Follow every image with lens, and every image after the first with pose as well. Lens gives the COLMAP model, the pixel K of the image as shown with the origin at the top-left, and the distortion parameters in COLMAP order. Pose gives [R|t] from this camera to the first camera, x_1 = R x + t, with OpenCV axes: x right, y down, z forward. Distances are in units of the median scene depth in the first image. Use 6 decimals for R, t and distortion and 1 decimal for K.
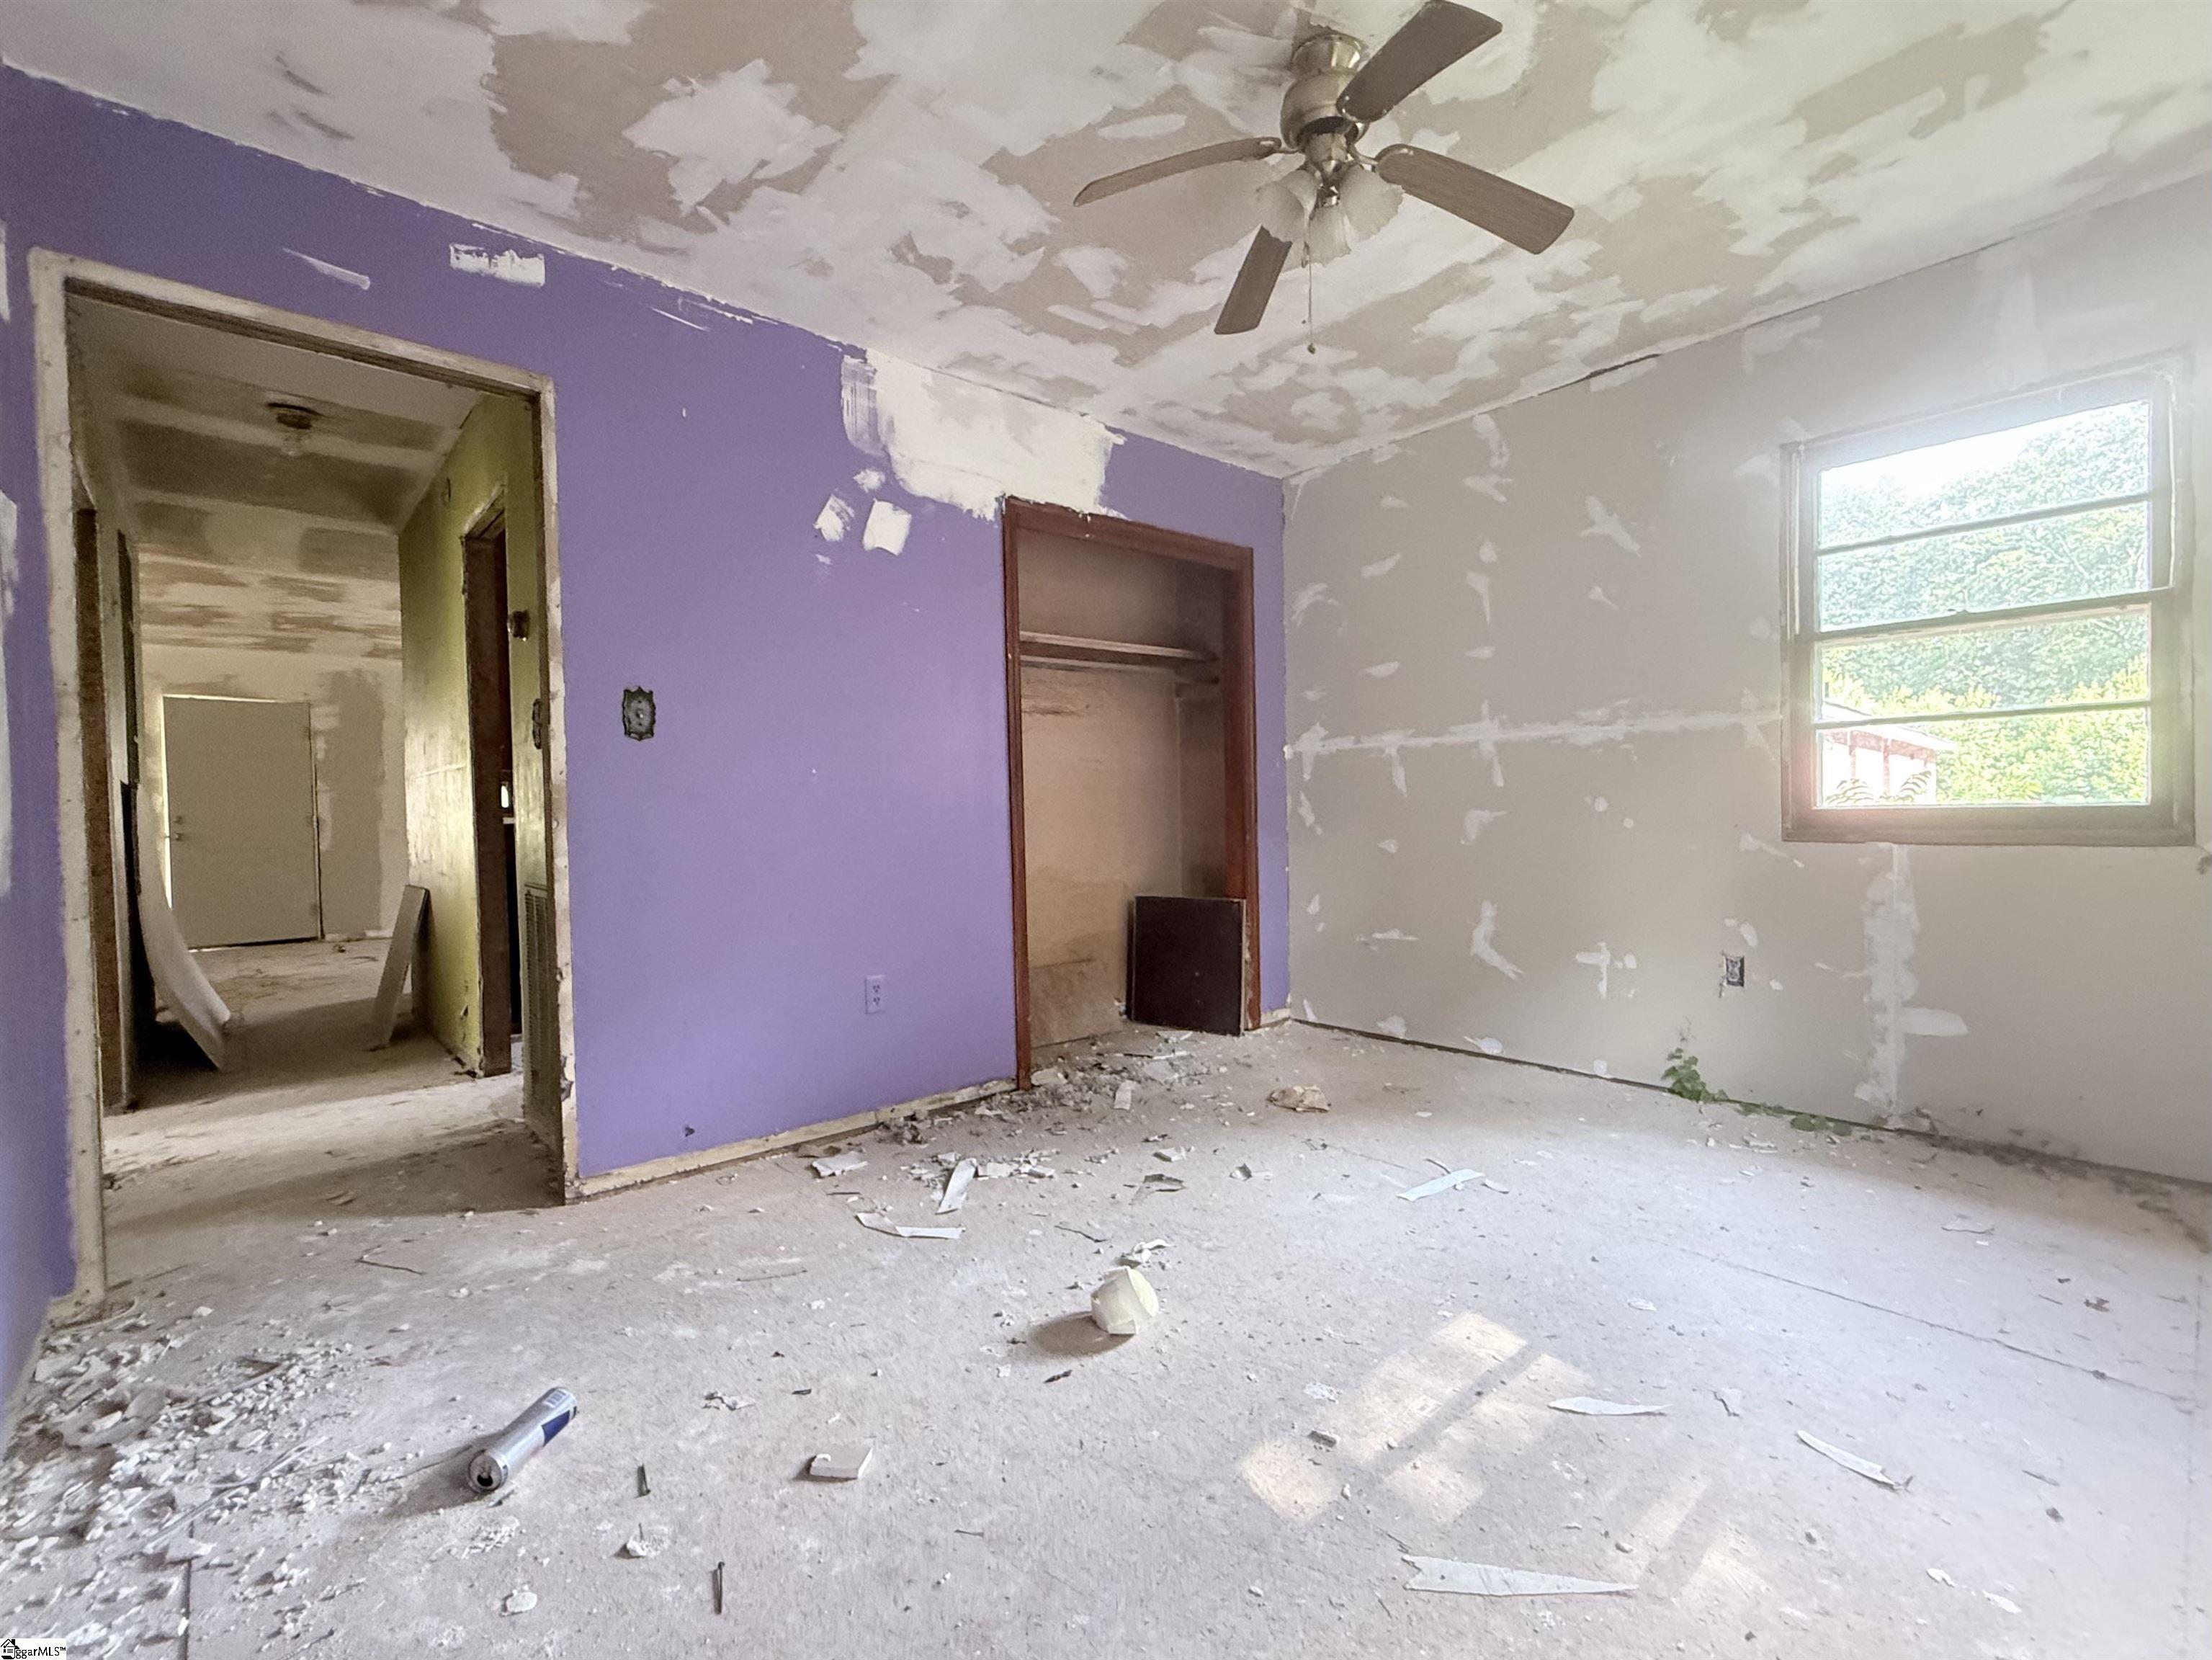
lens RADIAL K [[965.9, 0, 1104.4], [0, 965.9, 833.5], [0, 0, 1]] dist [-0.003033, -0.000015]
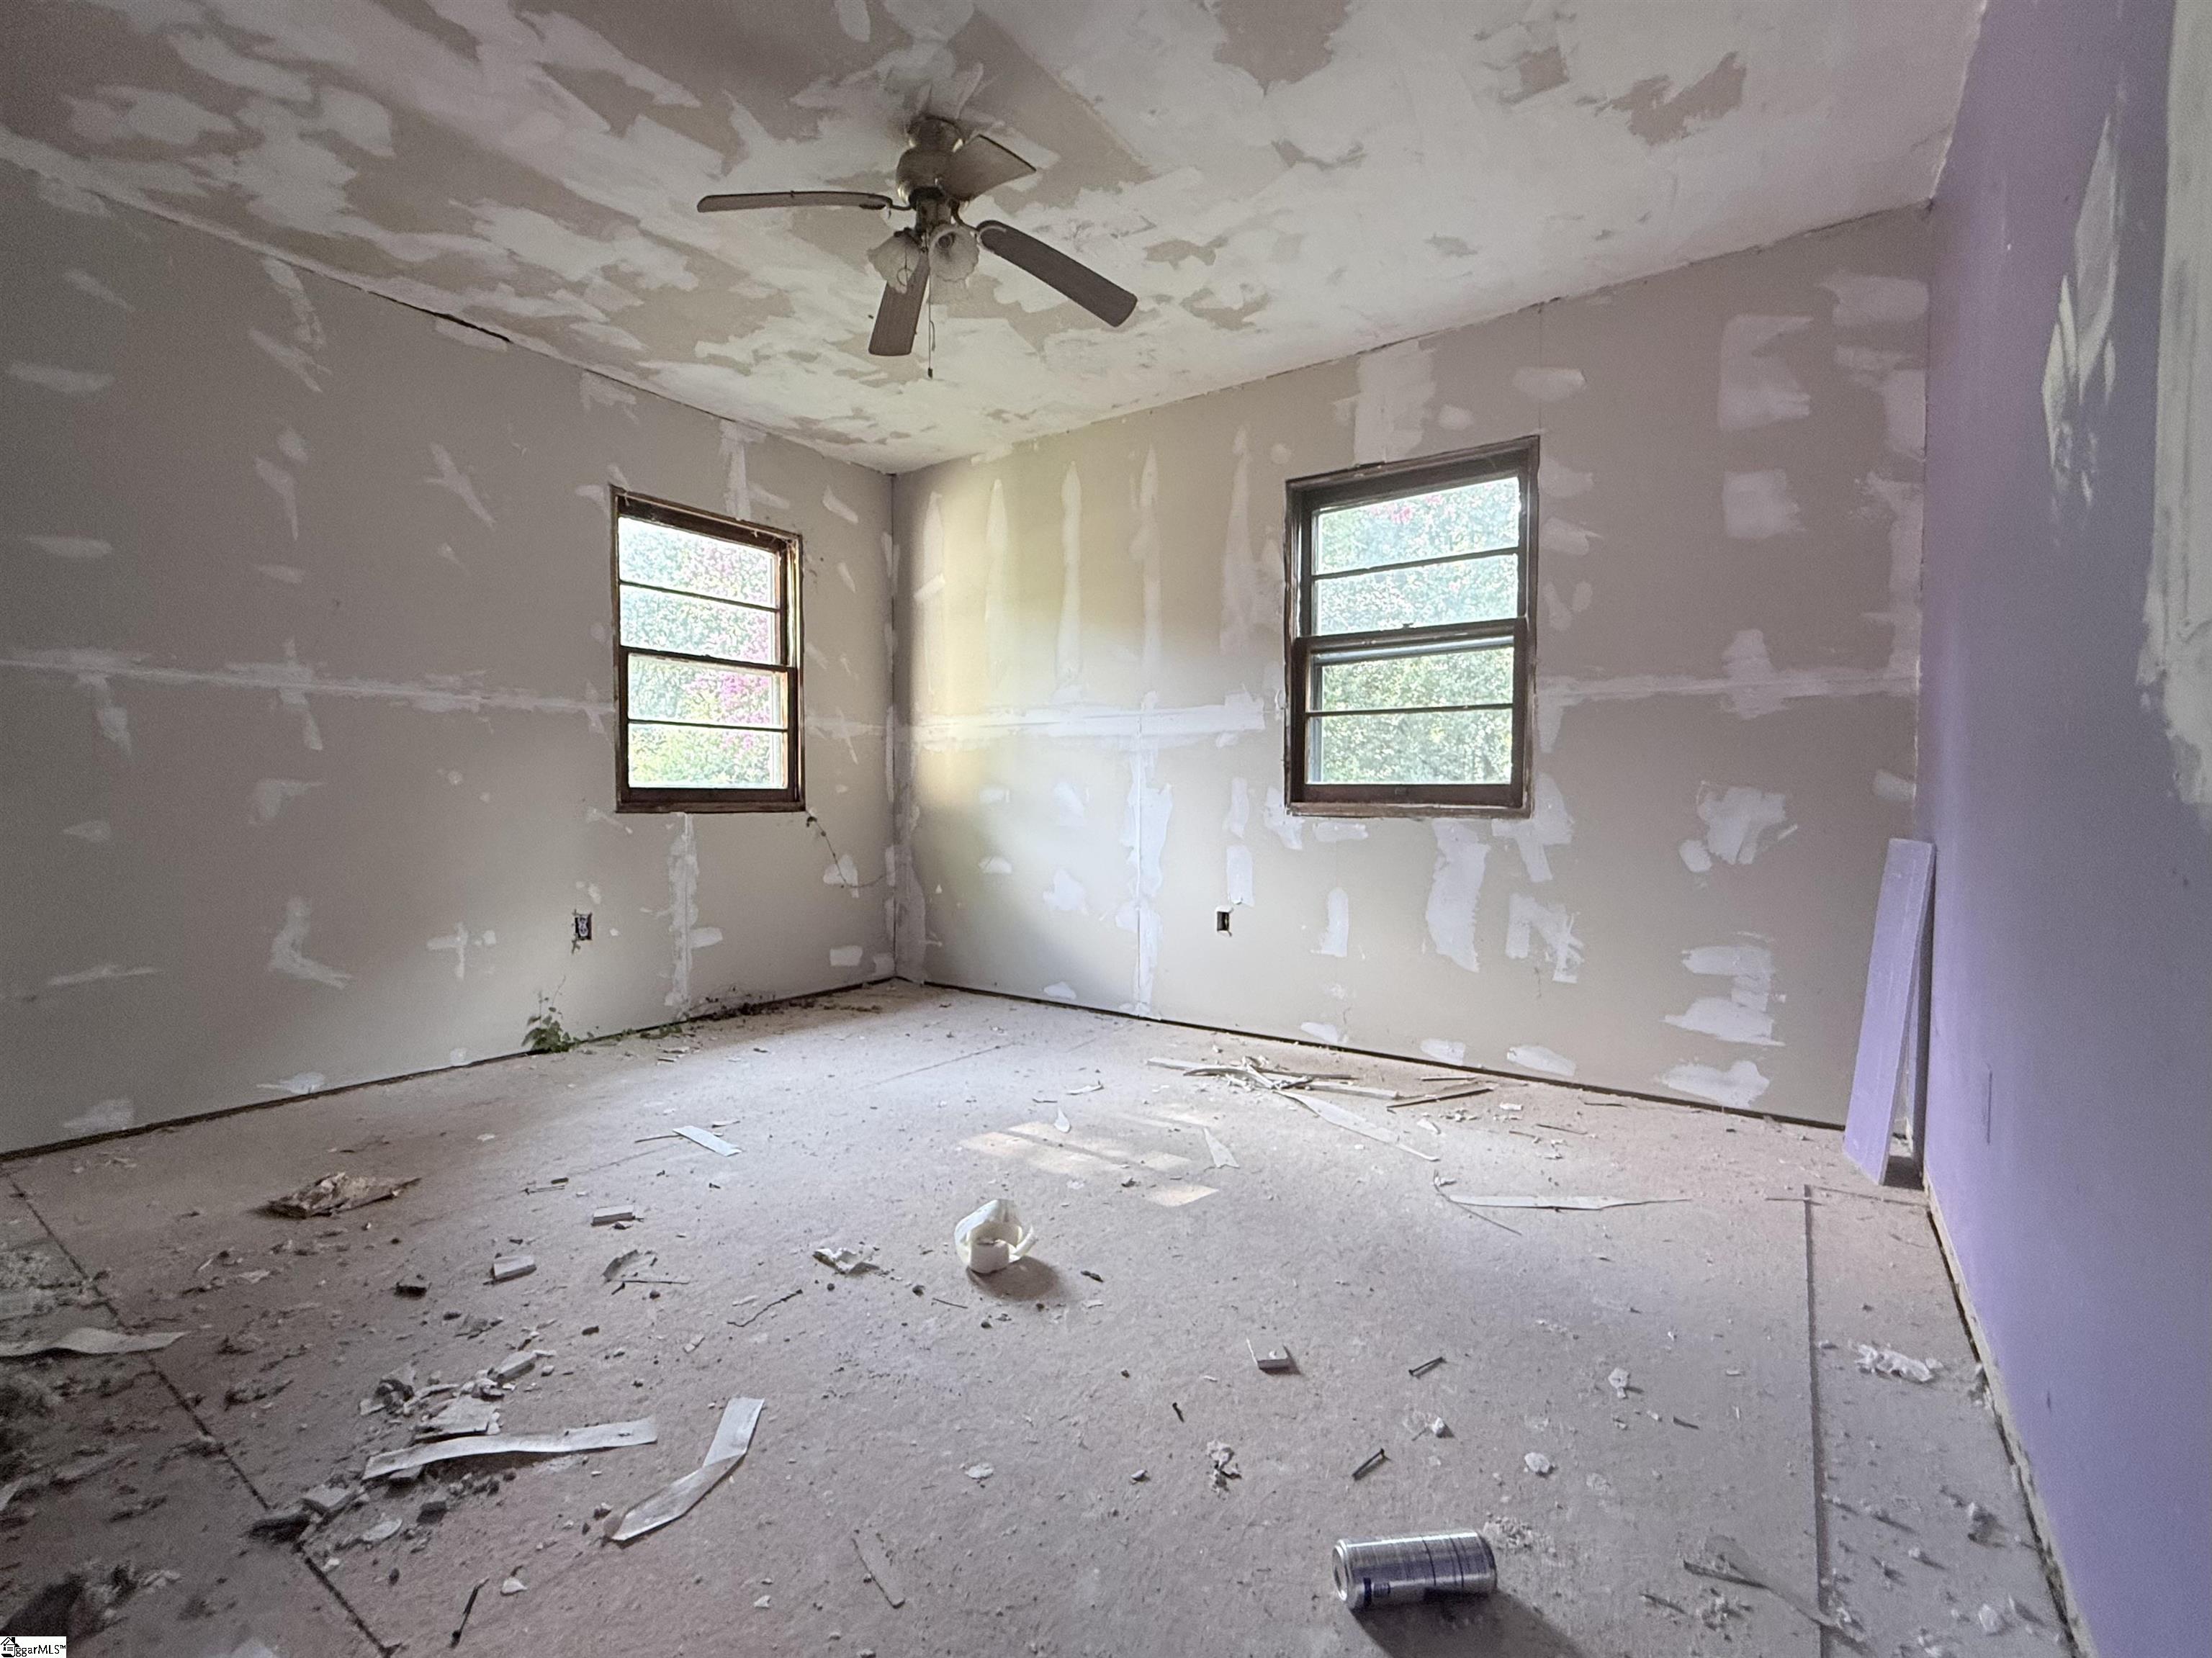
lens RADIAL K [[948.8, 0, 1102.7], [0, 948.8, 832.4], [0, 0, 1]] dist [0.000004, -0.000227]
pose [[-0.203465, -0.018415, 0.978909, -0.606768], [0.021899, 0.999487, 0.023354, 0.018308], [-0.978837, 0.026189, -0.202958, 0.660343]]
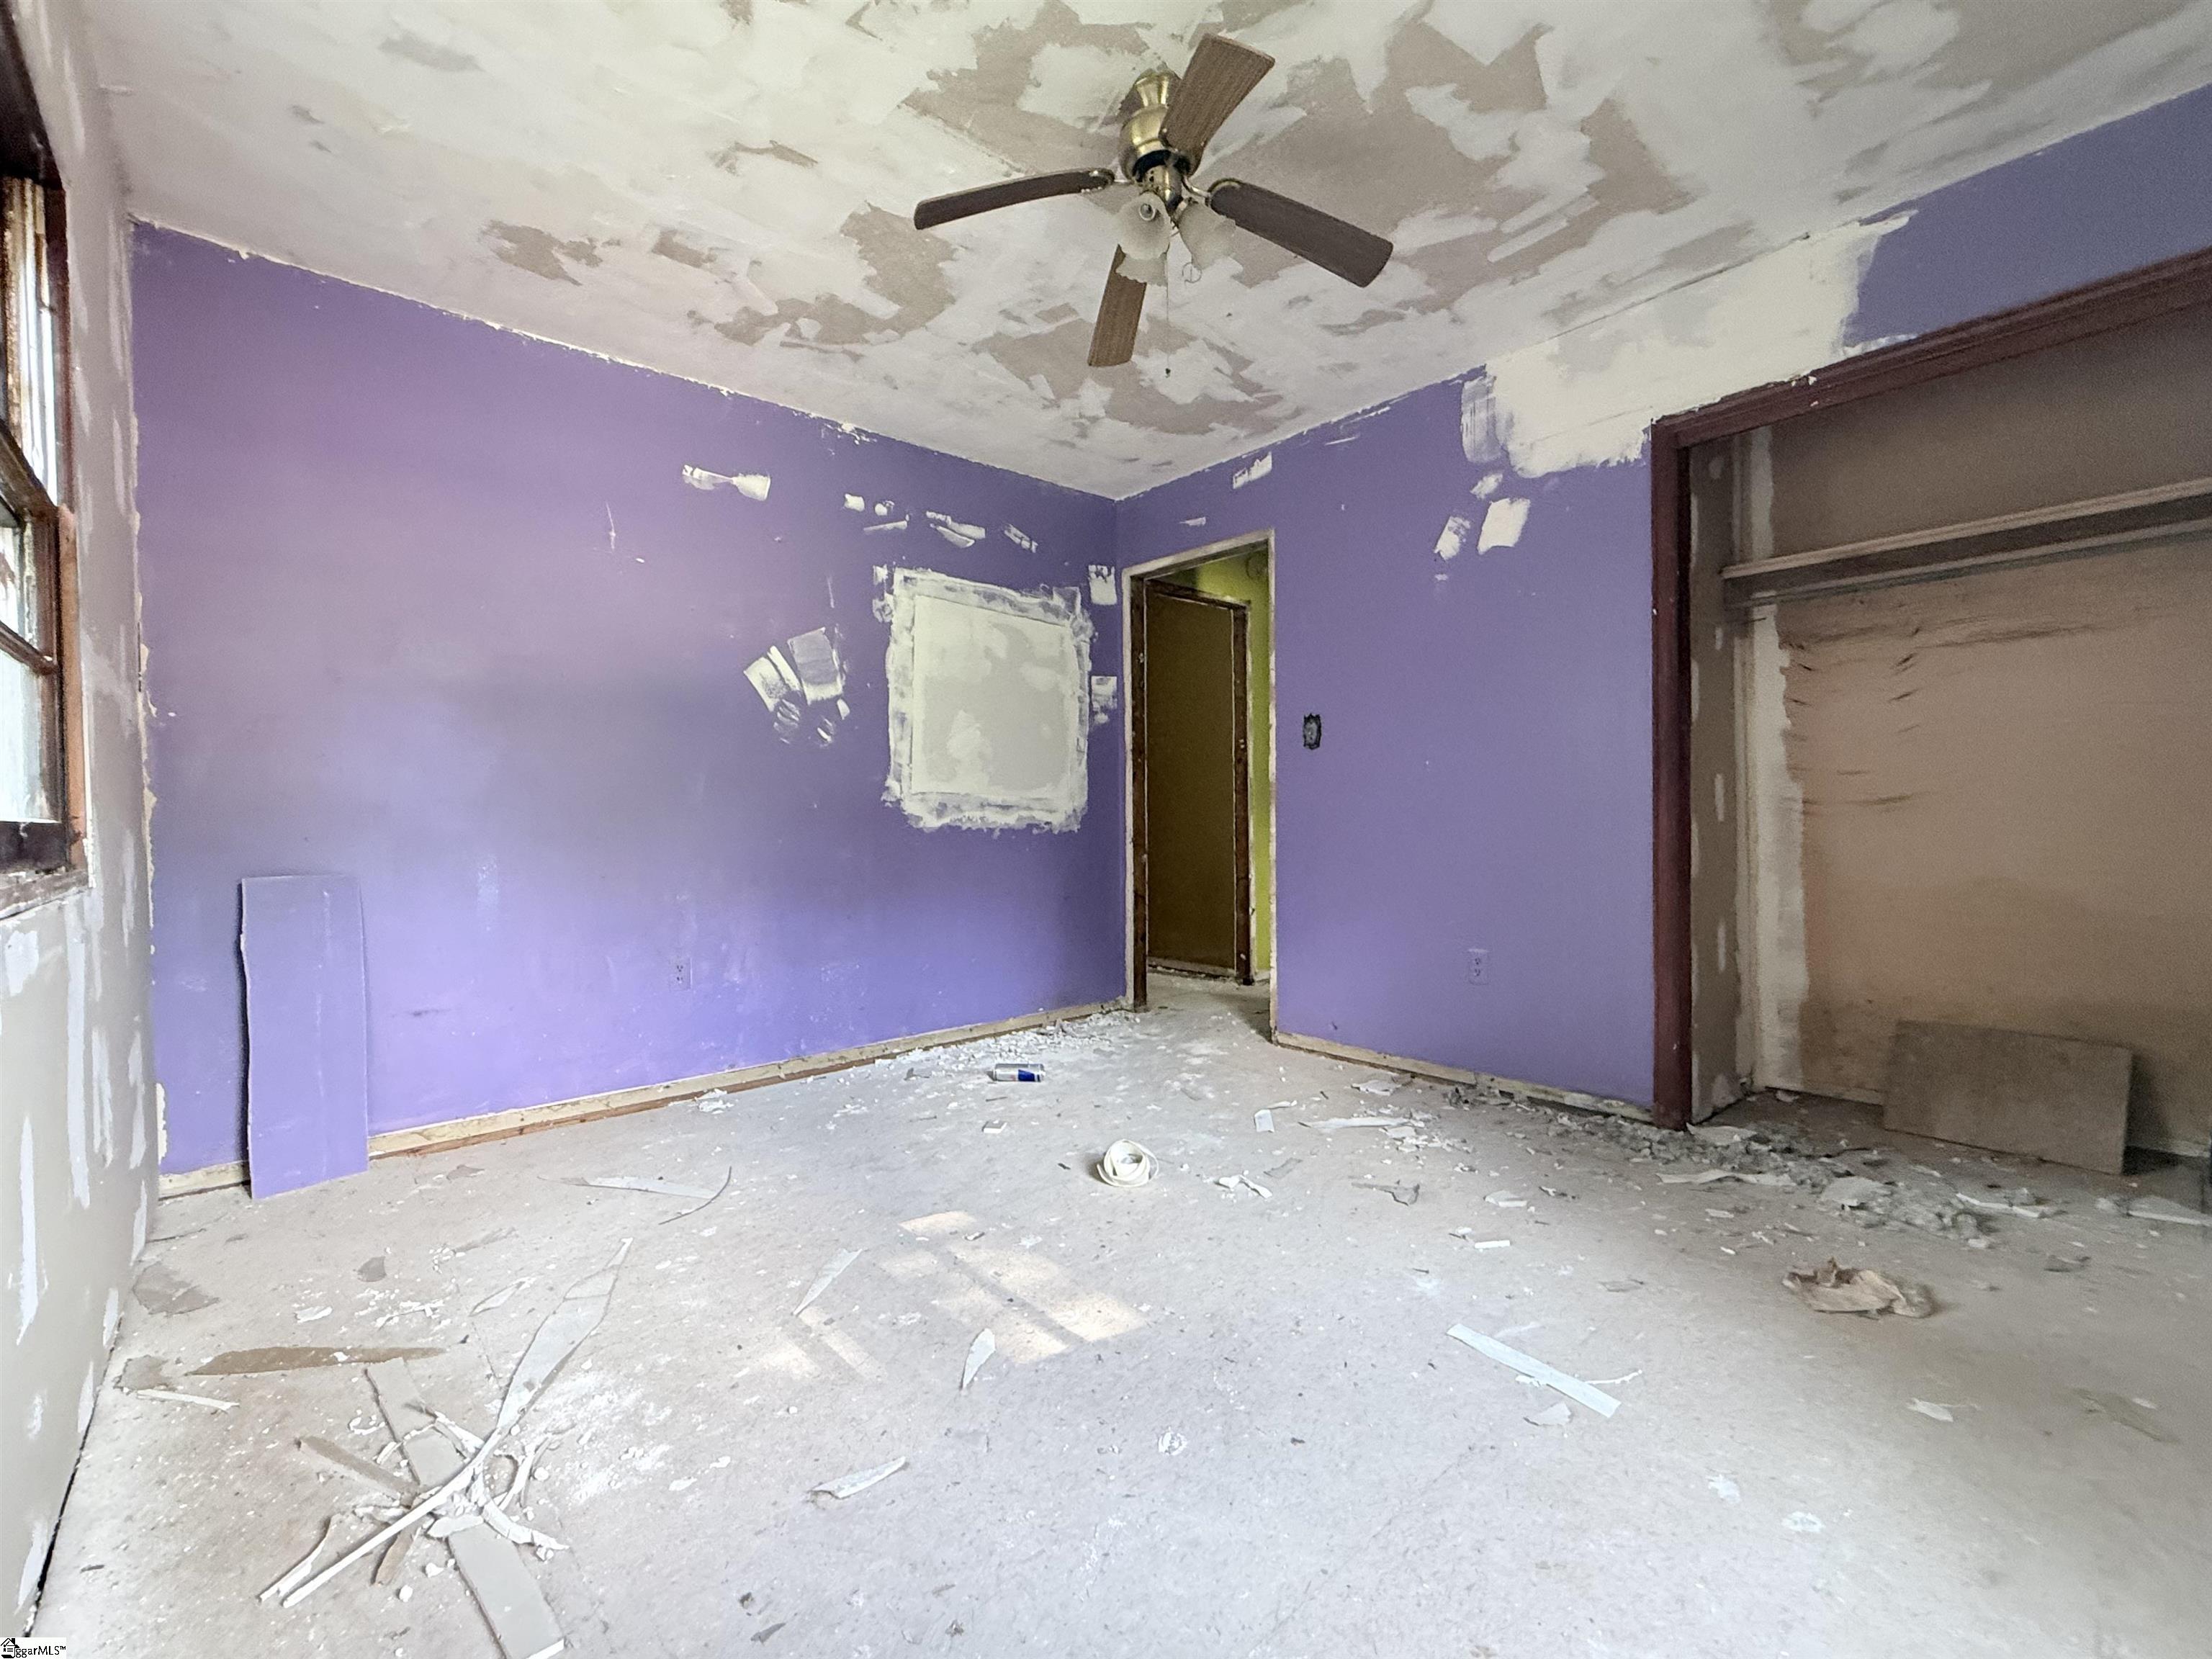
lens RADIAL K [[971.3, 0, 1161.3], [0, 971.3, 838.3], [0, 0, 1]] dist [-0.011734, -0.000080]
pose [[0.031944, 0.044140, -0.998515, 0.829696], [-0.010787, 0.998981, 0.043815, -0.020411], [0.999431, 0.009372, 0.032388, 0.609116]]
